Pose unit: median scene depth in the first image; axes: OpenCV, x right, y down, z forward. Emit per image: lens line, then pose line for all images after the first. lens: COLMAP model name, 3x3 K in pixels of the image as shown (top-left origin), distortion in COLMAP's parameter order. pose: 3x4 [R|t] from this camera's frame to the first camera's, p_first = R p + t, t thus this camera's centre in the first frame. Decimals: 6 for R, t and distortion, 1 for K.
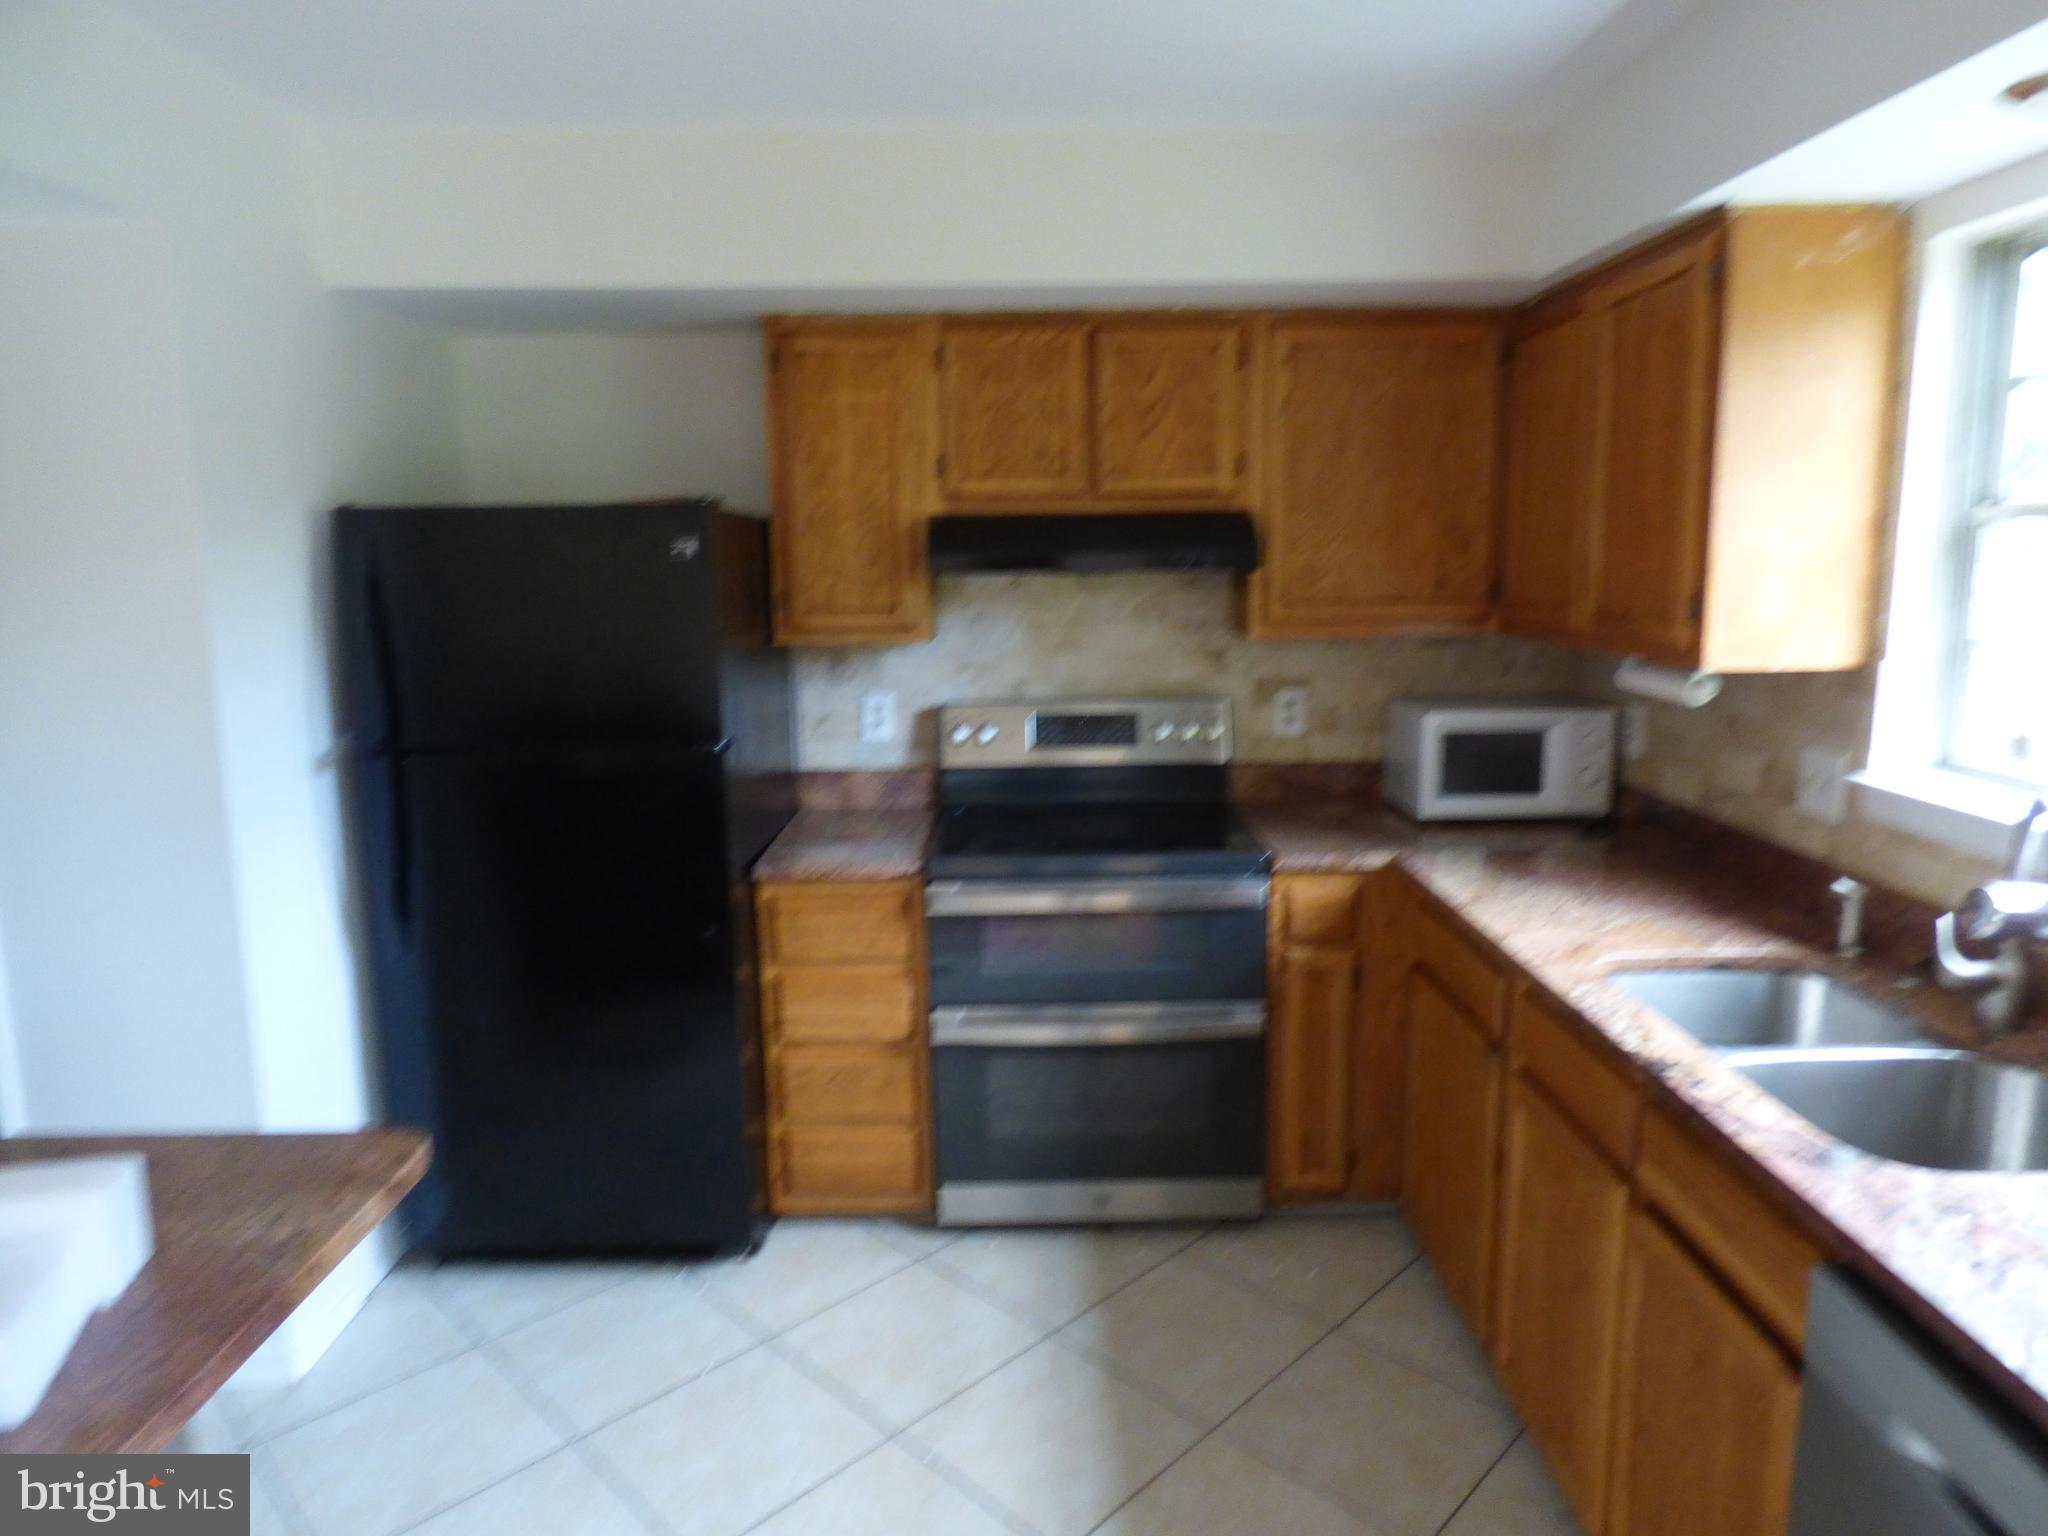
lens RADIAL K [[1239.8, 0, 994.3], [0, 1239.8, 760.0], [0, 0, 1]] dist [0.000617, -0.000967]
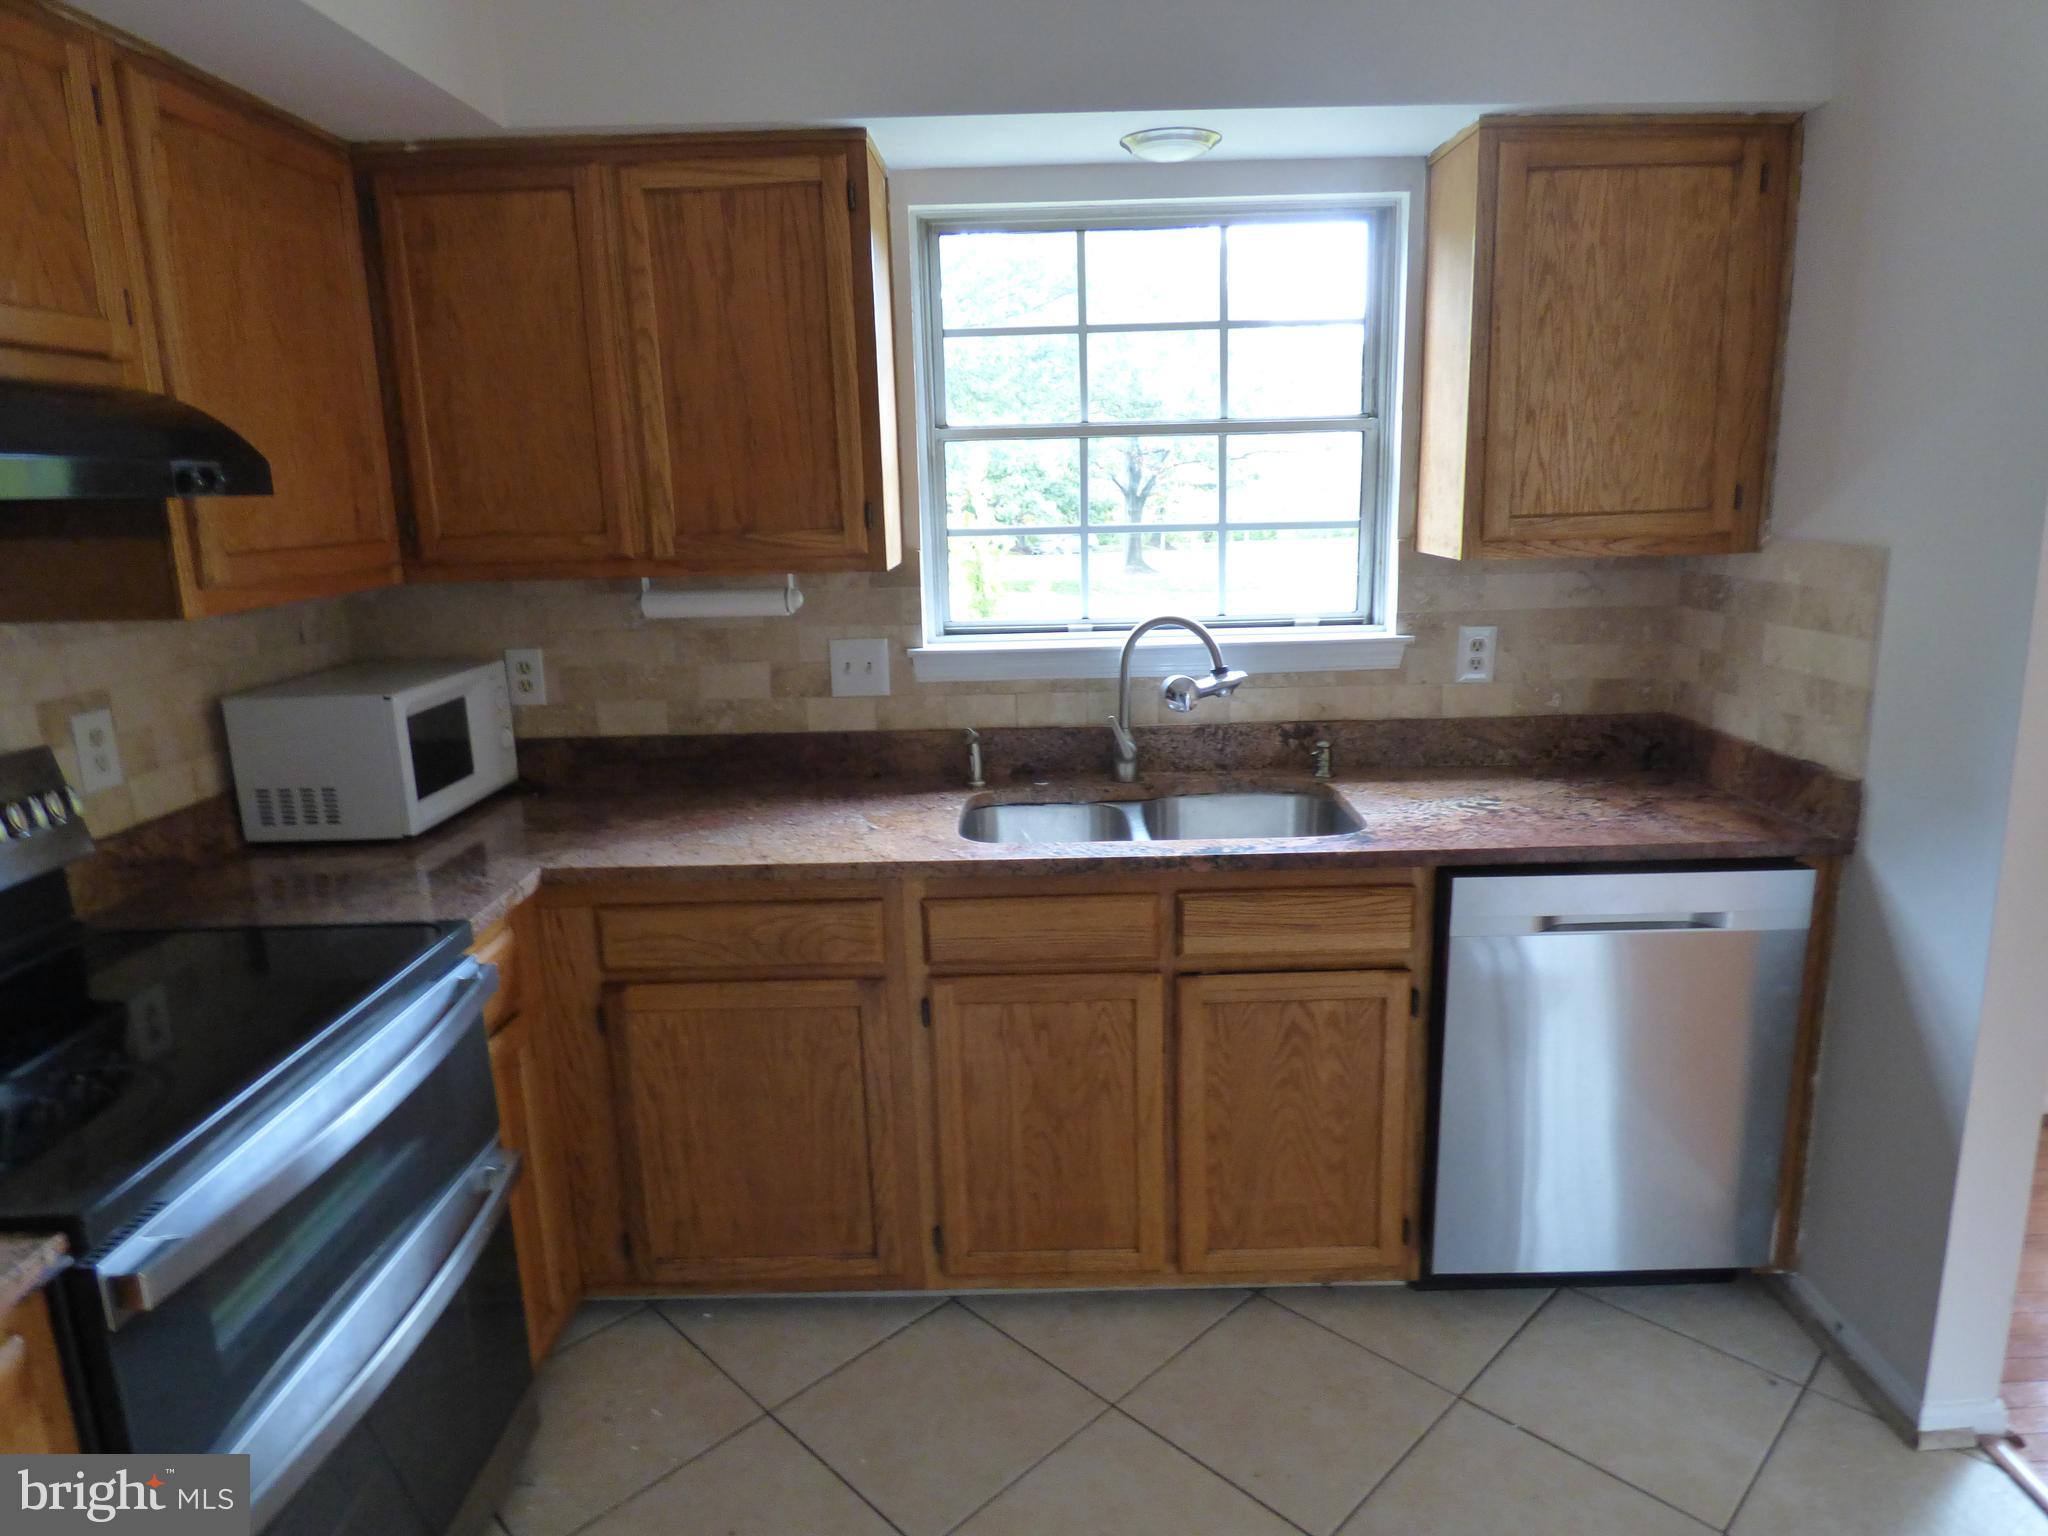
lens RADIAL K [[1274.7, 0, 1030.7], [0, 1274.7, 780.5], [0, 0, 1]] dist [-0.001843, -0.002189]
pose [[-0.008671, -0.208401, 0.978005, -0.414420], [0.192959, 0.959311, 0.206129, -0.075148], [-0.981169, 0.190502, 0.031894, 0.636295]]
